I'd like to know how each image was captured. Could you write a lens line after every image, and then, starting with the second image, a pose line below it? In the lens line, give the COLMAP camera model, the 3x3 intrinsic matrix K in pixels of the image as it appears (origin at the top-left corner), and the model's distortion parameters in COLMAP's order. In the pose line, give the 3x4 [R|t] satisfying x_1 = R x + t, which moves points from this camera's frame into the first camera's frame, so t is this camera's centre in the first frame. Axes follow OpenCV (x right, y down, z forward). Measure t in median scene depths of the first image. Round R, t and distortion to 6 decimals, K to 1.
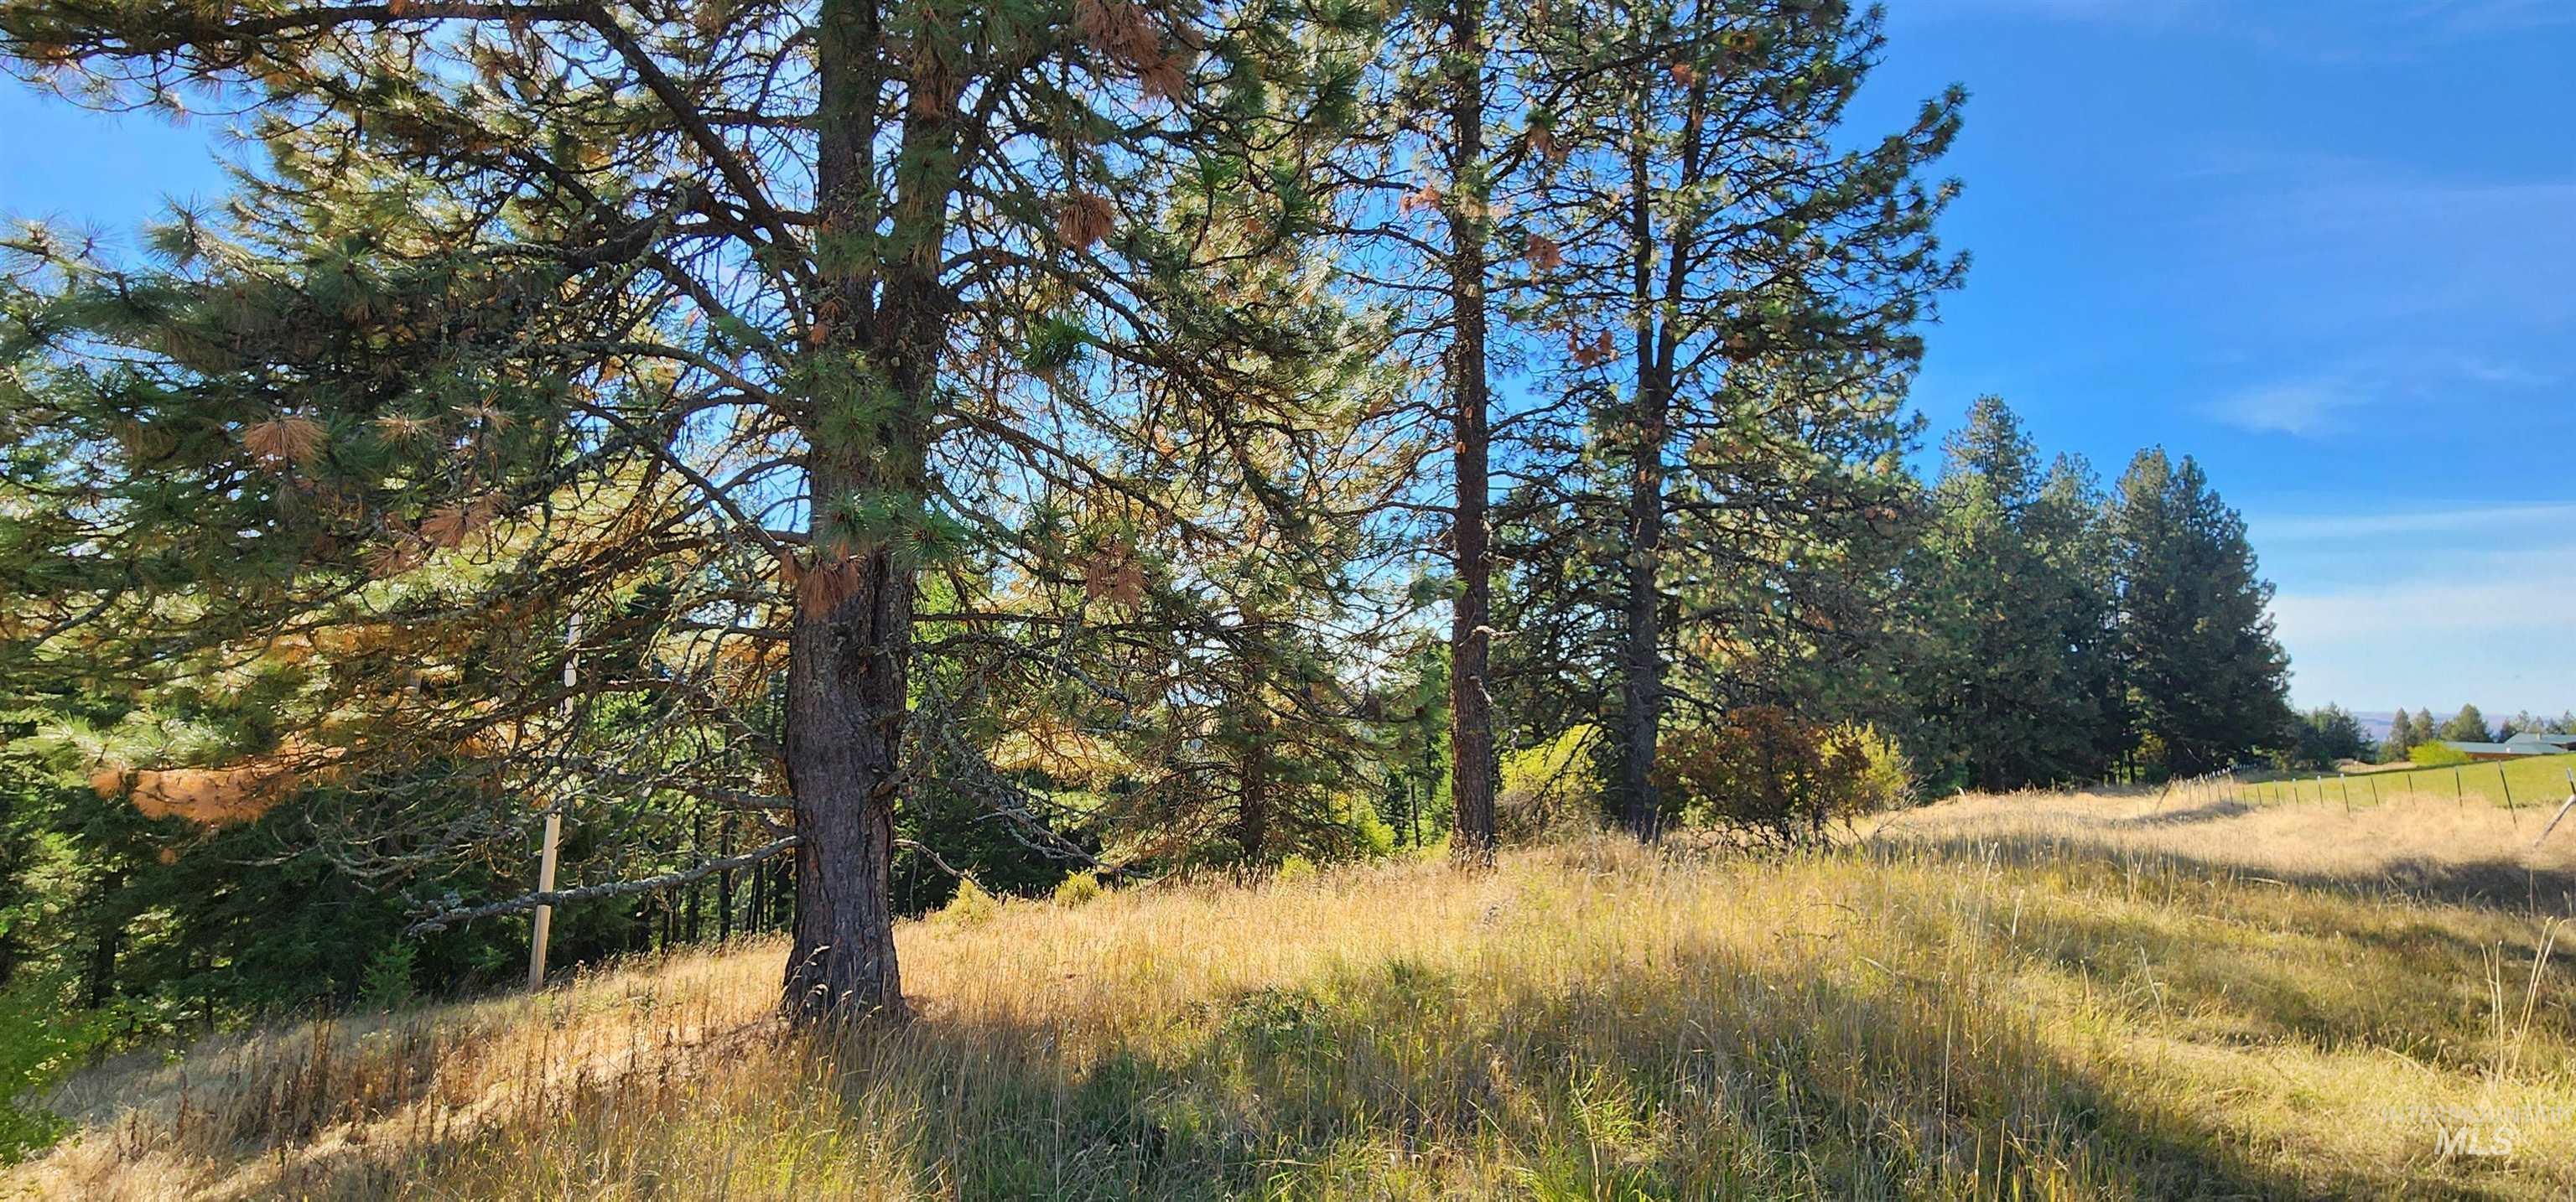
lens RADIAL K [[1086.7, 0, 1291.6], [0, 1086.7, 597.0], [0, 0, 1]] dist [-0.001386, -0.000271]
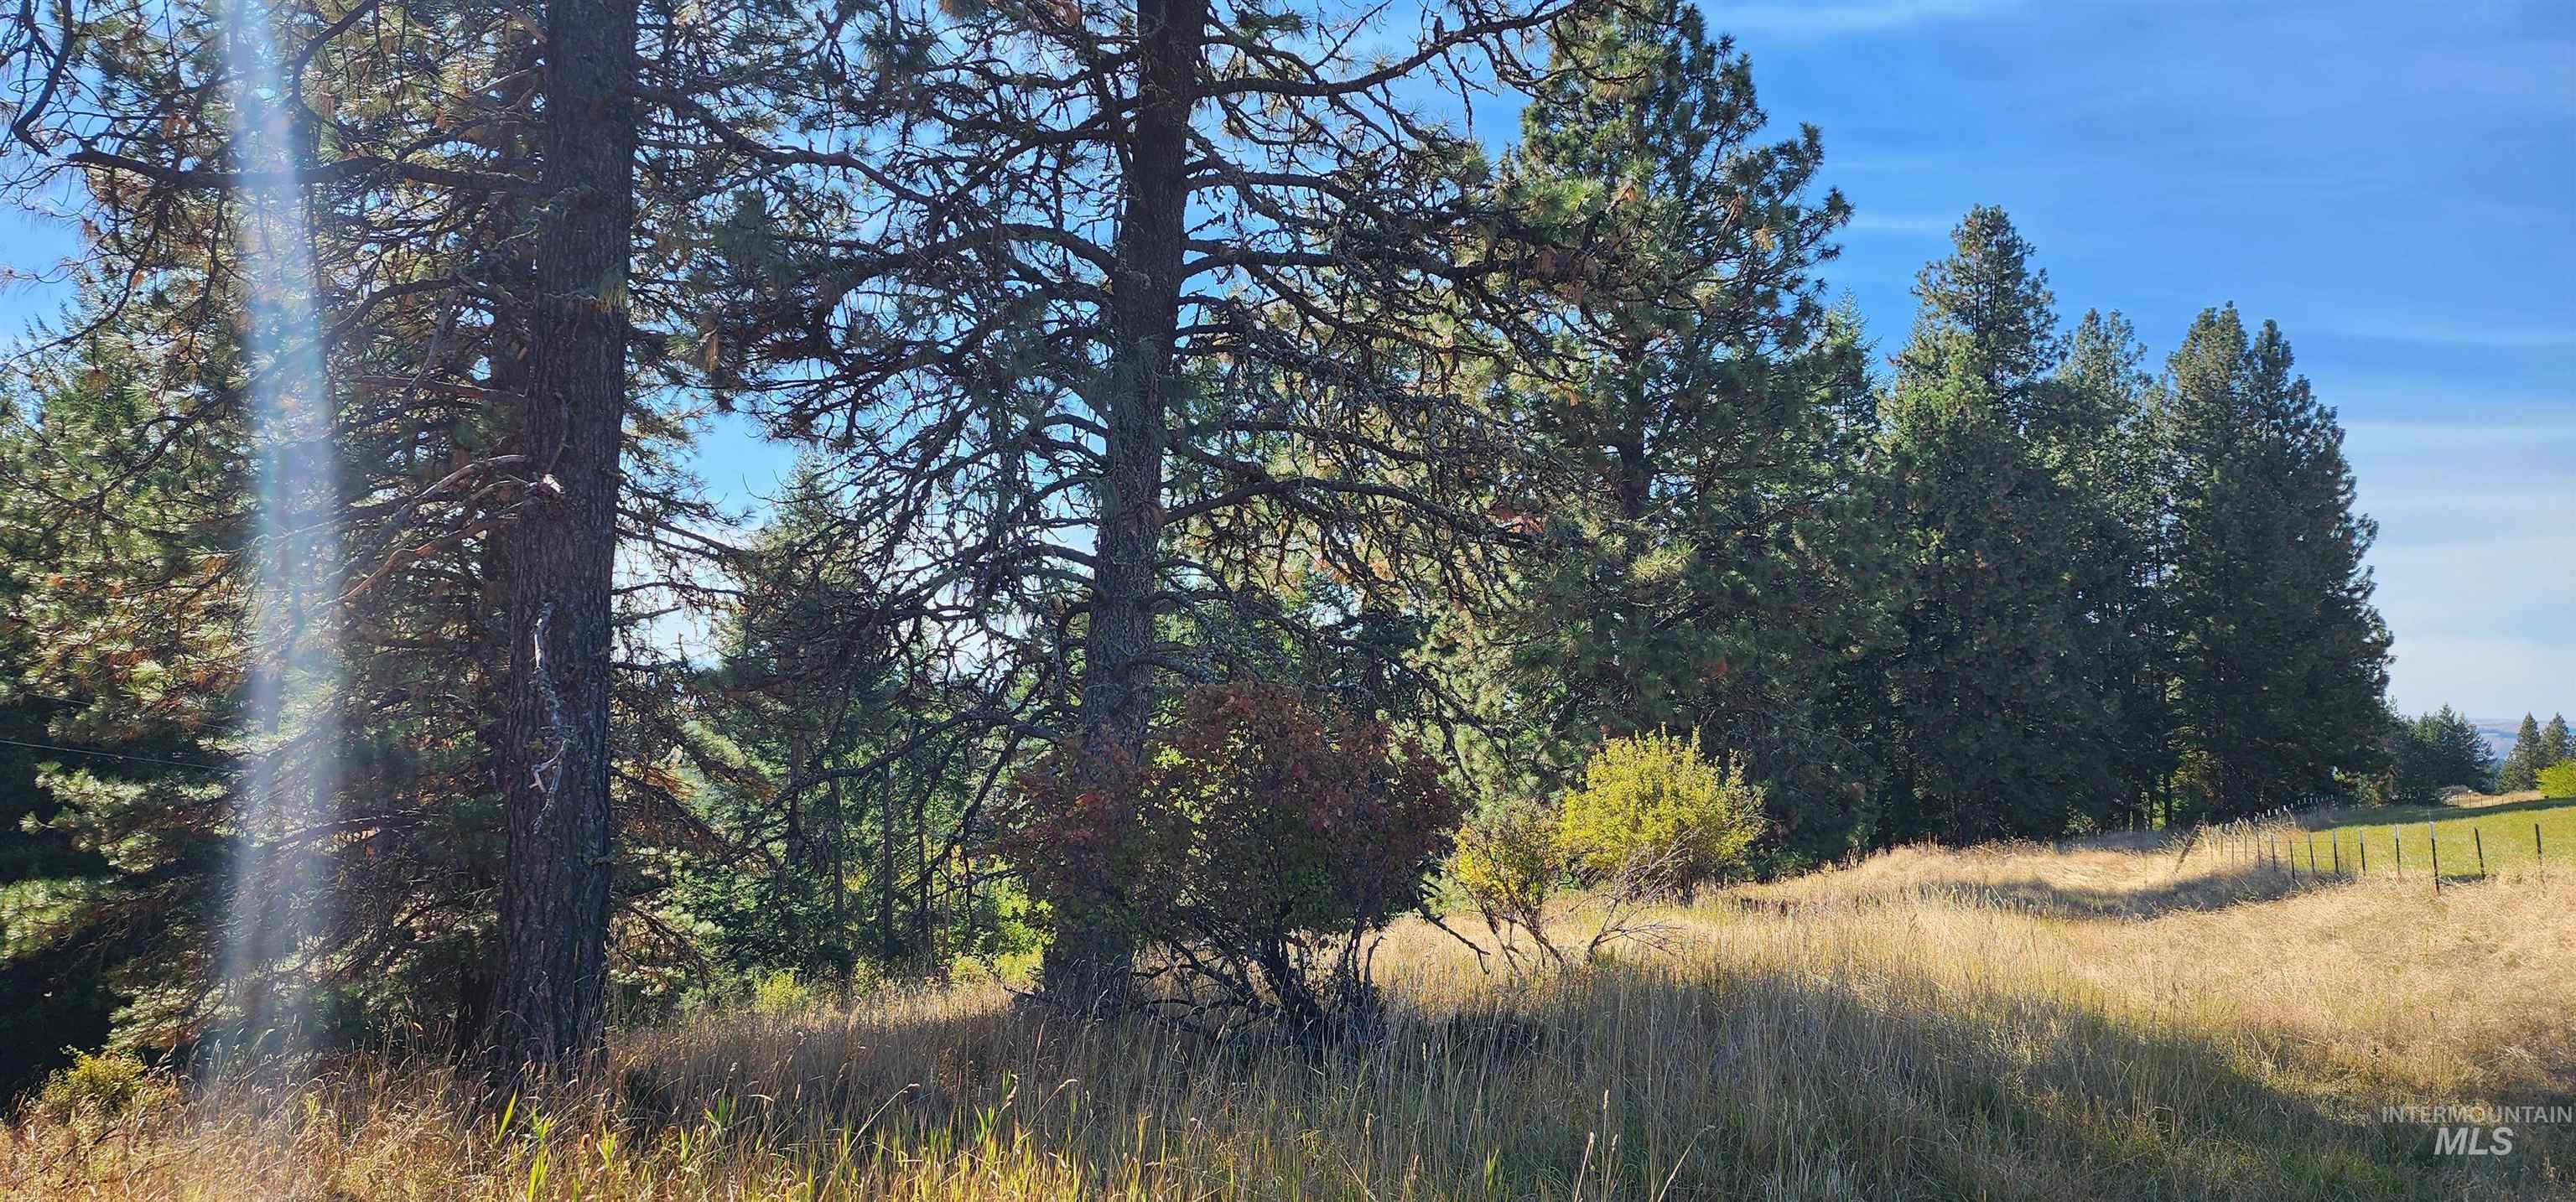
lens RADIAL K [[1745.6, 0, 1306.3], [0, 1745.6, 629.7], [0, 0, 1]] dist [0.077597, -0.079101]
pose [[0.981582, 0.011116, 0.190717, 0.066376], [-0.021820, 0.998296, 0.054118, 0.008676], [-0.189791, -0.057282, 0.980152, 0.066081]]
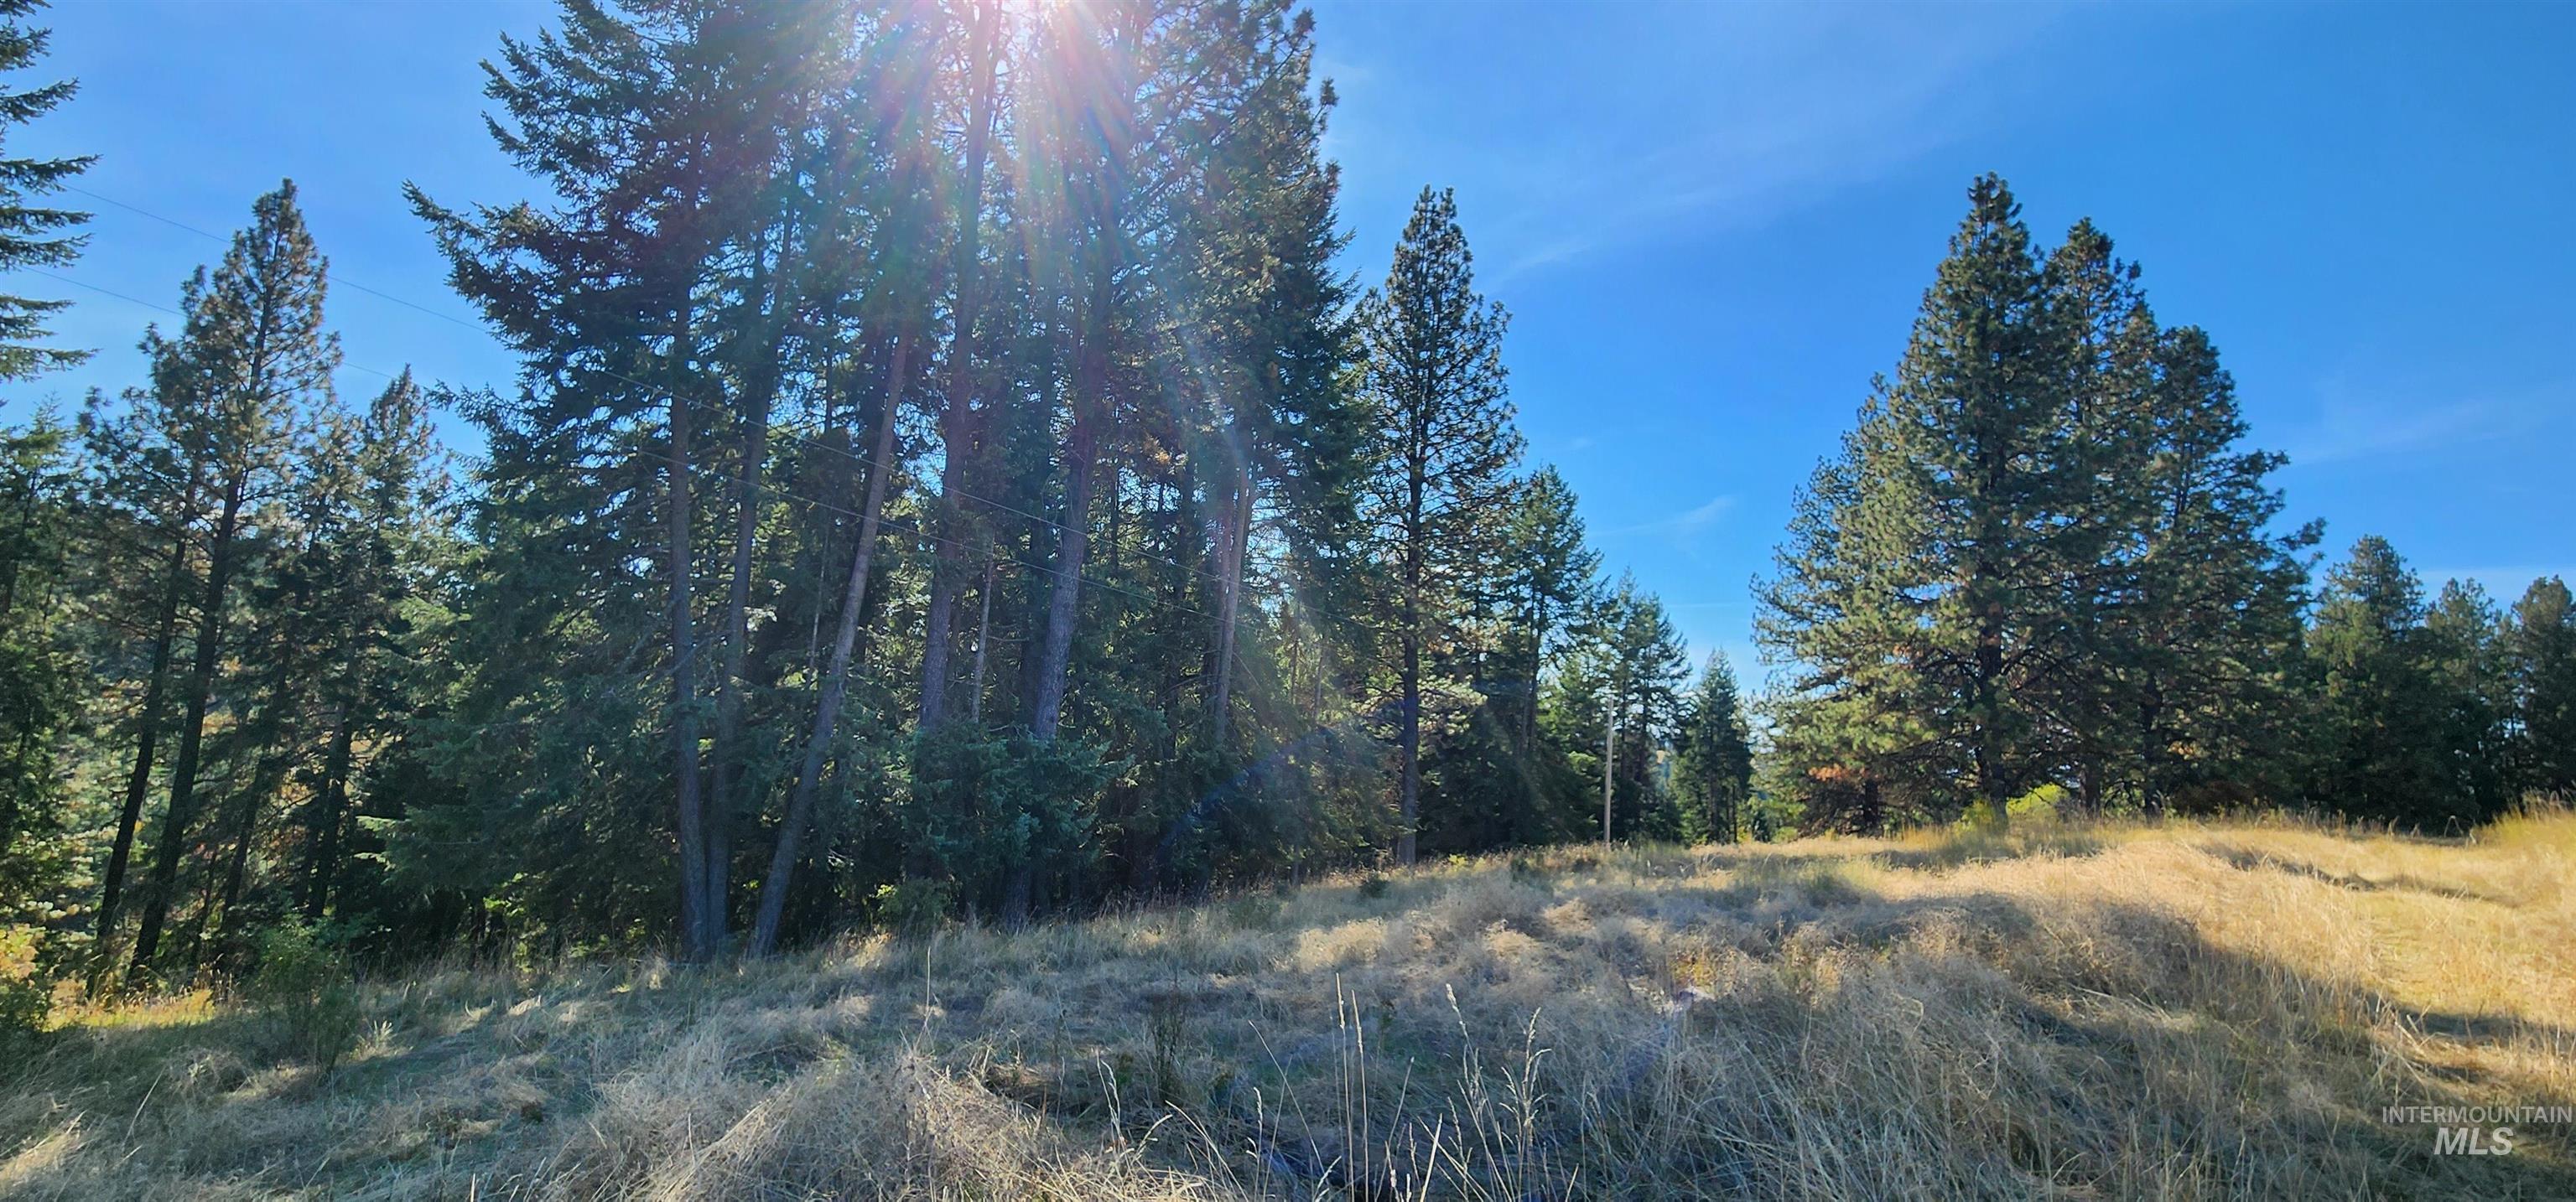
lens RADIAL K [[1065.9, 0, 1286.3], [0, 1065.9, 604.2], [0, 0, 1]] dist [0.000177, -0.001106]
pose [[0.971097, 0.030038, -0.236789, -0.230574], [-0.037731, 0.998895, -0.028022, -0.031586], [0.235686, 0.036146, 0.971157, -0.401313]]
